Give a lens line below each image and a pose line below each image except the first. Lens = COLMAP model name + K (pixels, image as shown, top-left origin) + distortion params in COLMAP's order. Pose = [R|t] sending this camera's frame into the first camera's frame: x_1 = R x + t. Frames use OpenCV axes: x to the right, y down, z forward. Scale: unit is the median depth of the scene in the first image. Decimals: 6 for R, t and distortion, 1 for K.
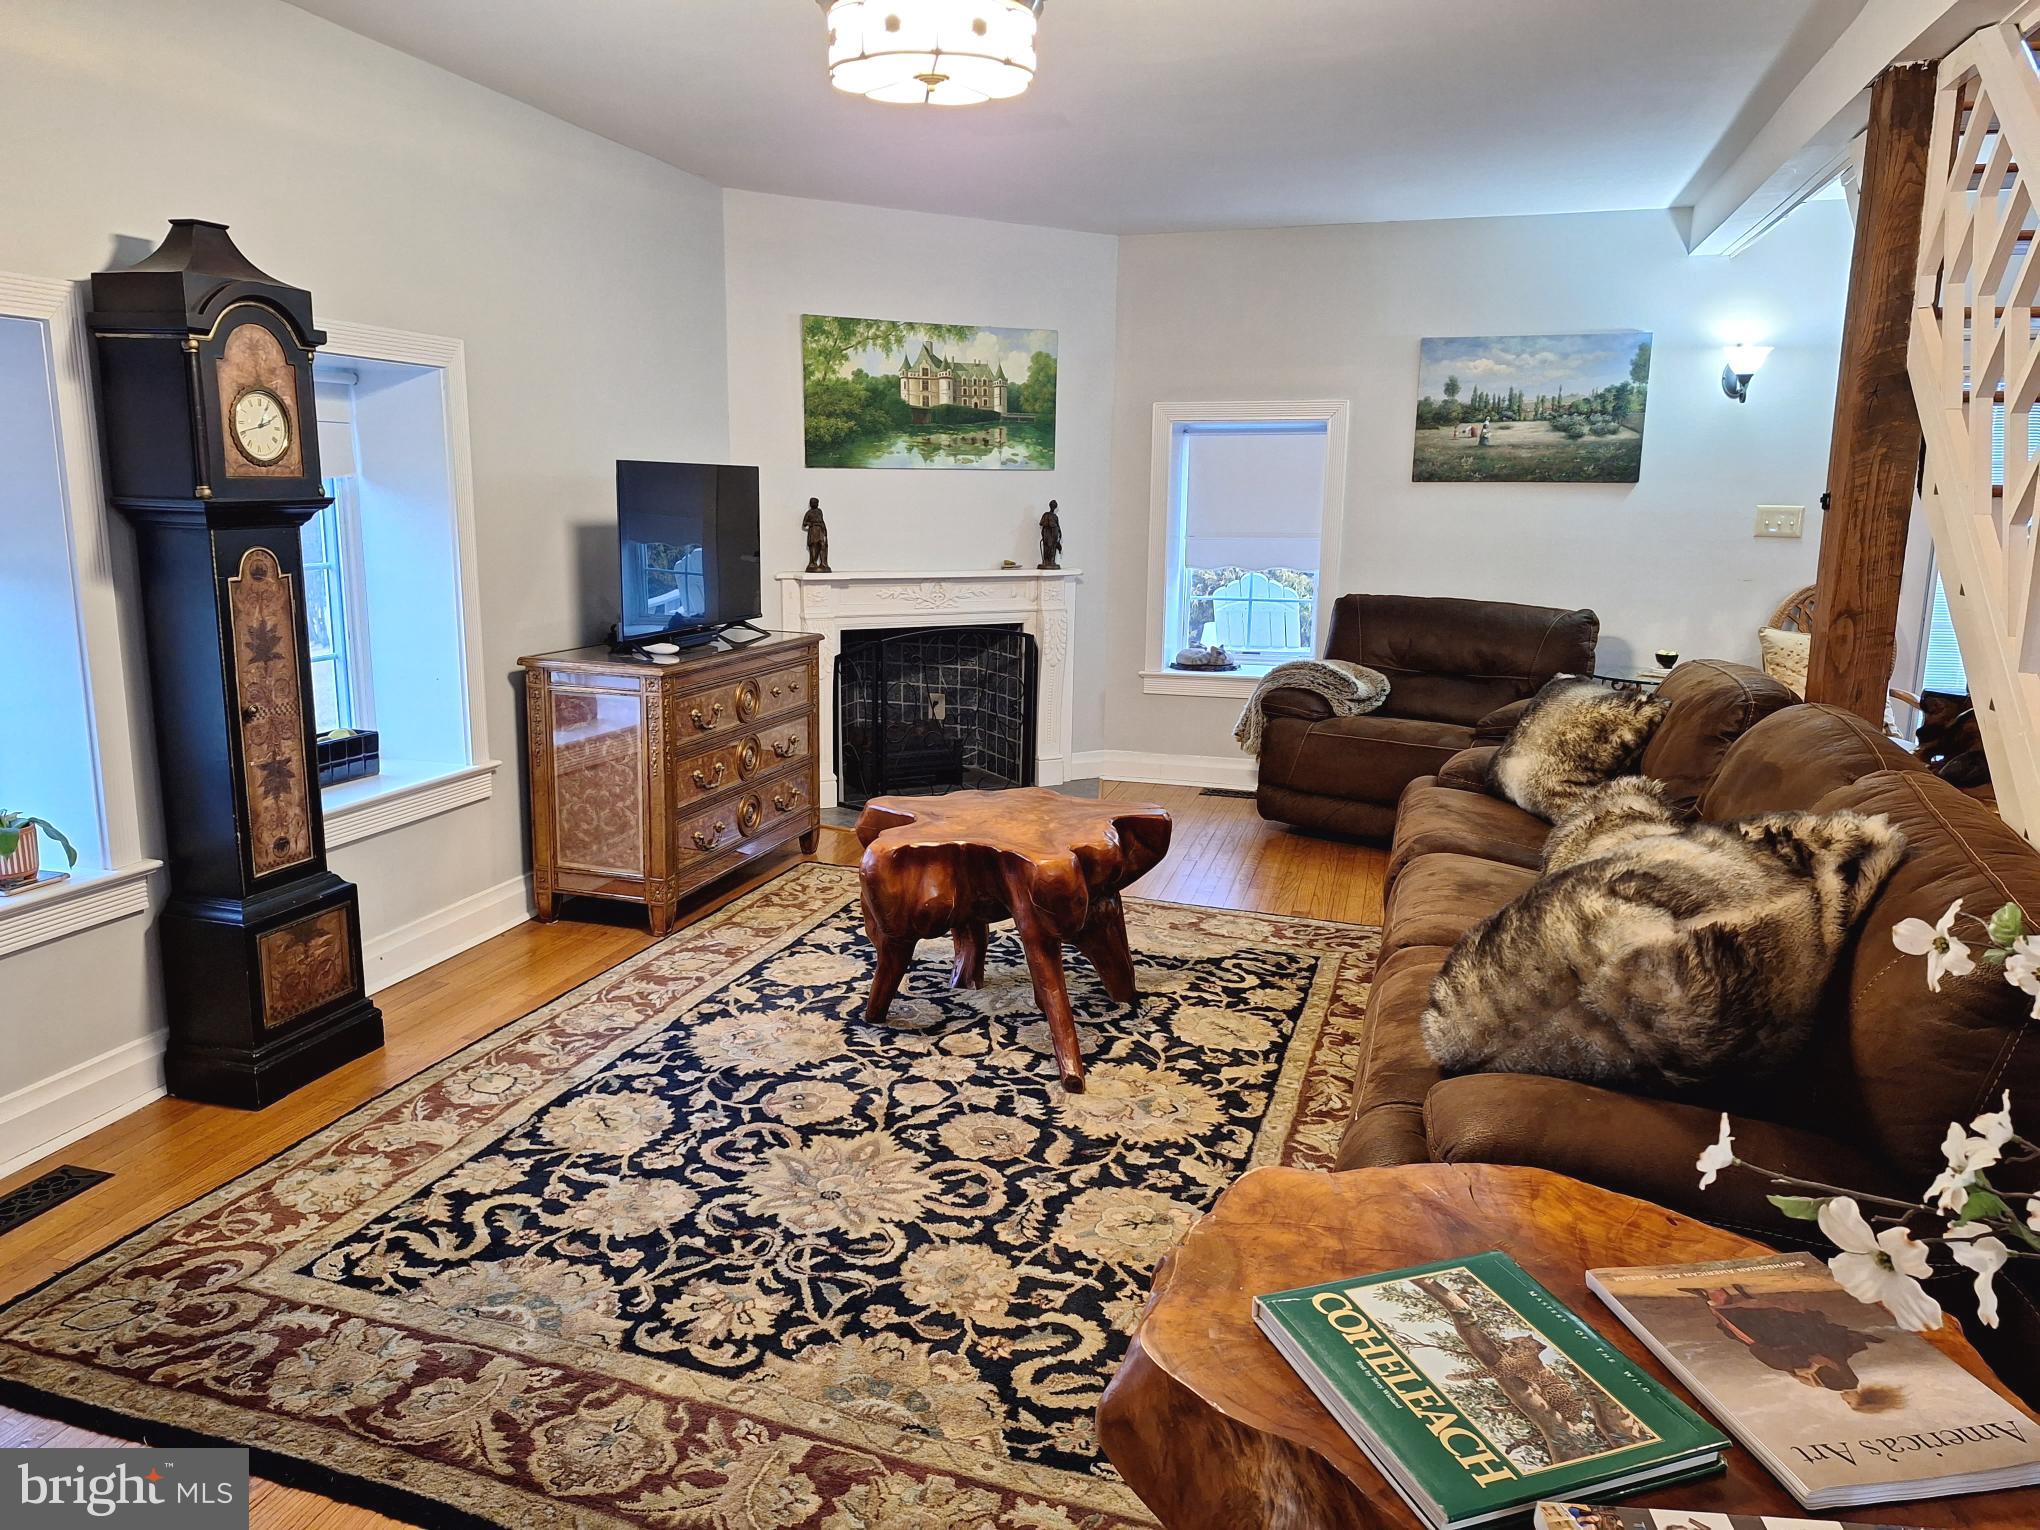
lens RADIAL K [[1405.9, 0, 986.7], [0, 1405.9, 755.4], [0, 0, 1]] dist [0.086294, -0.084206]
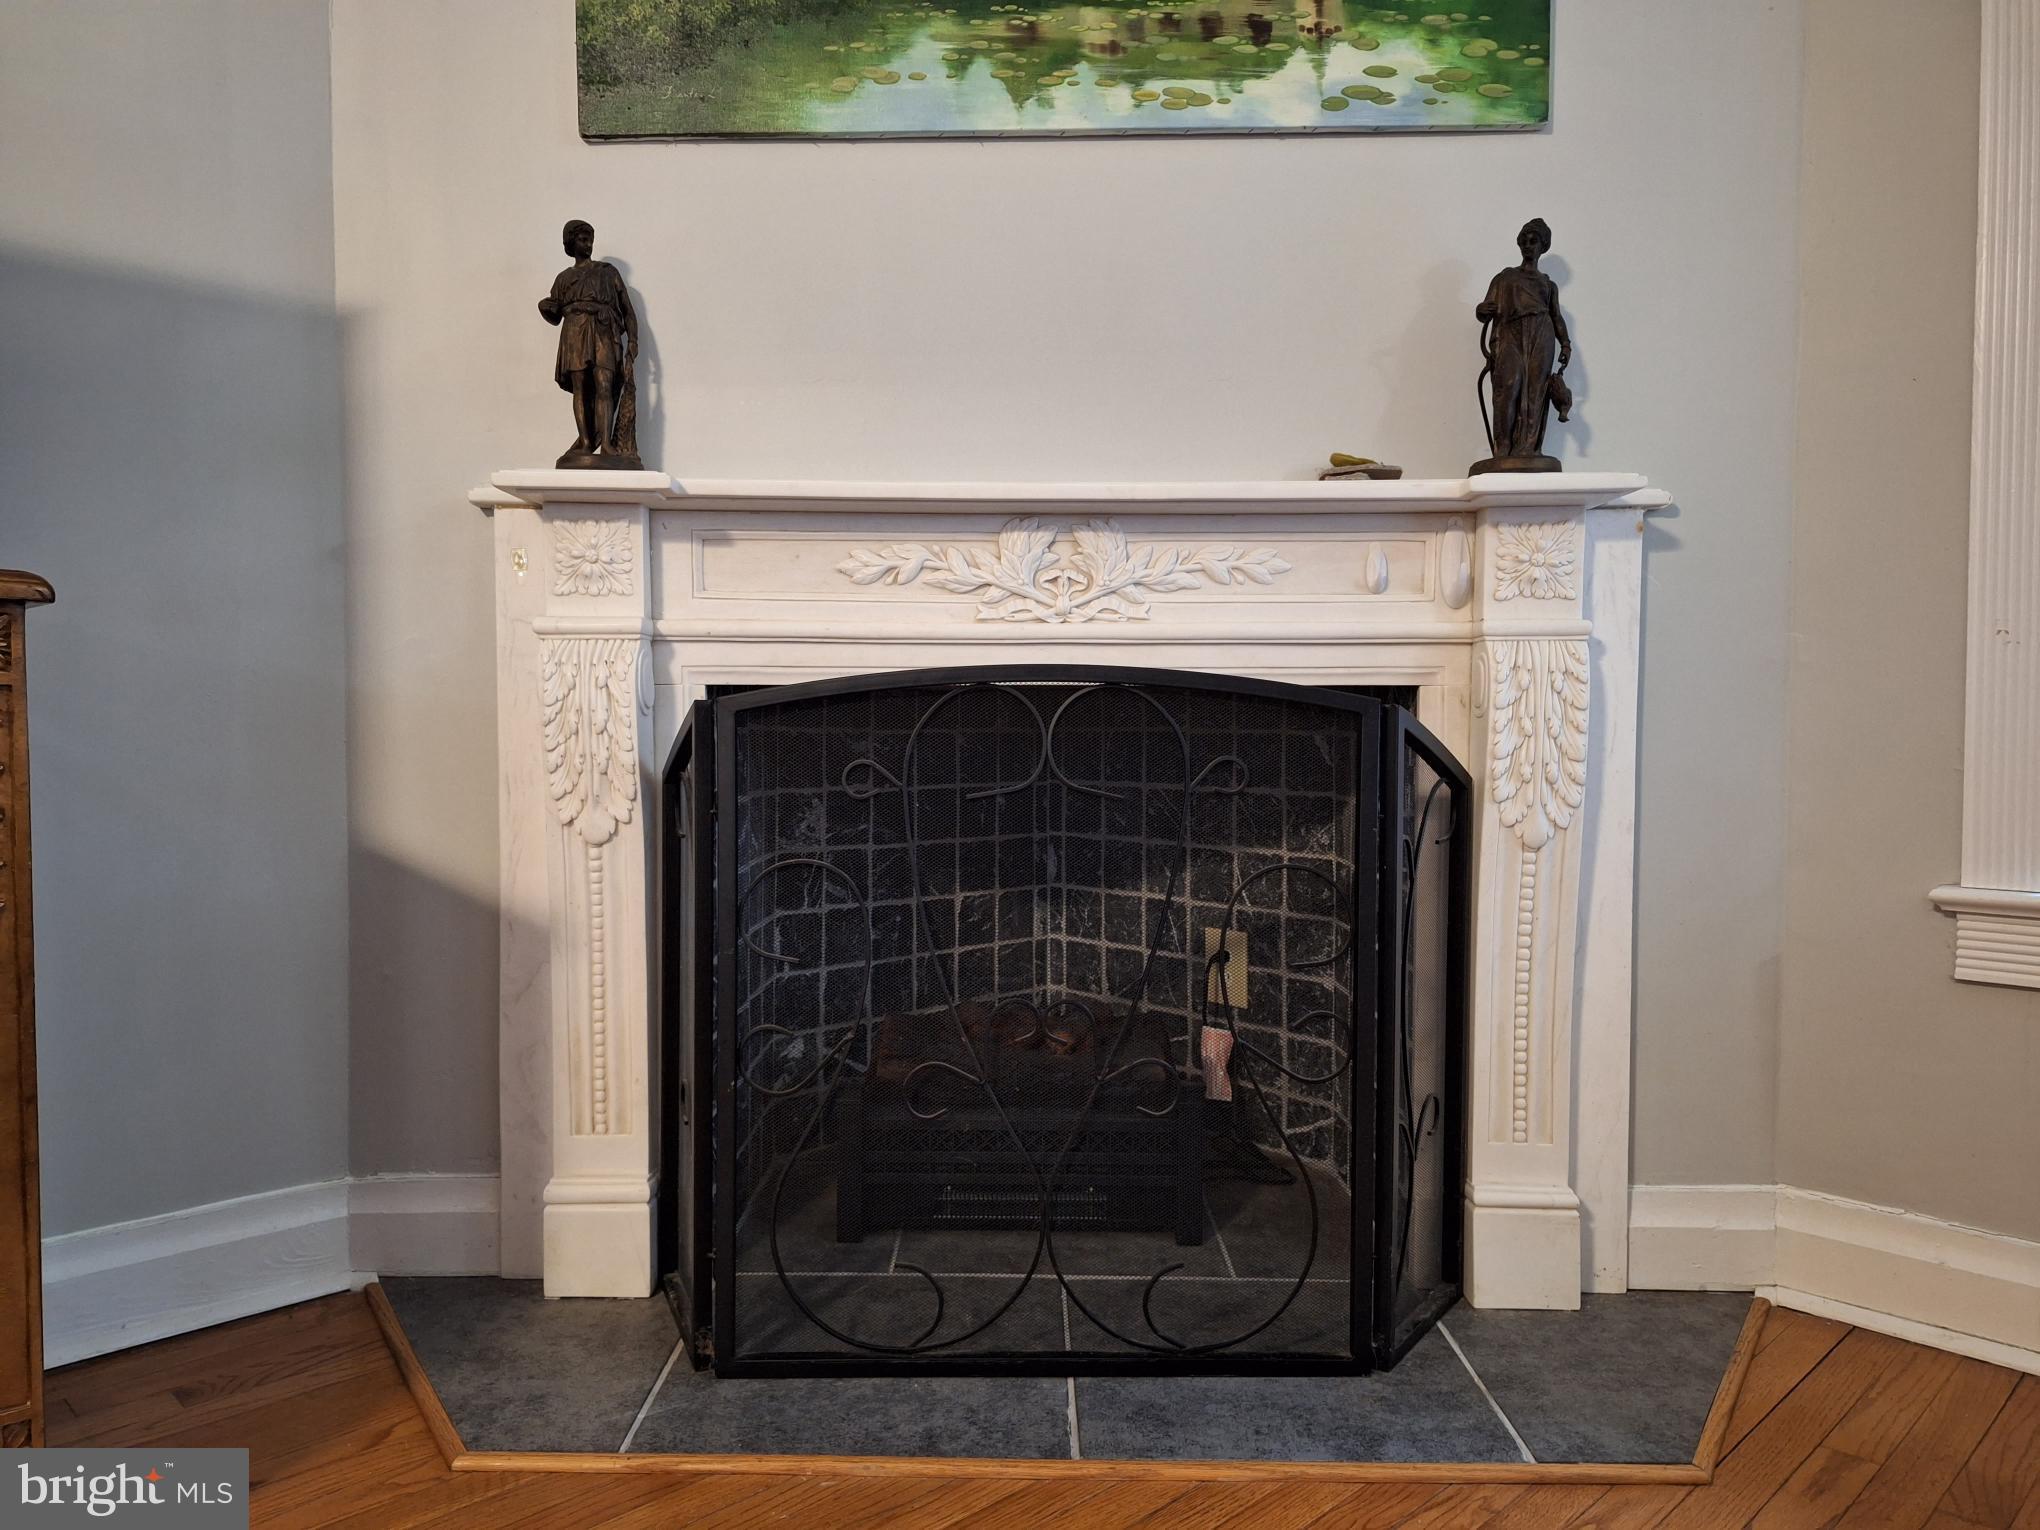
lens RADIAL K [[1405.9, 0, 1010.1], [0, 1405.9, 765.9], [0, 0, 1]] dist [0.086294, -0.084206]
pose [[0.875969, 0.007430, -0.482310, 0.149853], [-0.085579, 0.986413, -0.140232, -0.055233], [0.474715, 0.164114, 0.864704, 1.208300]]
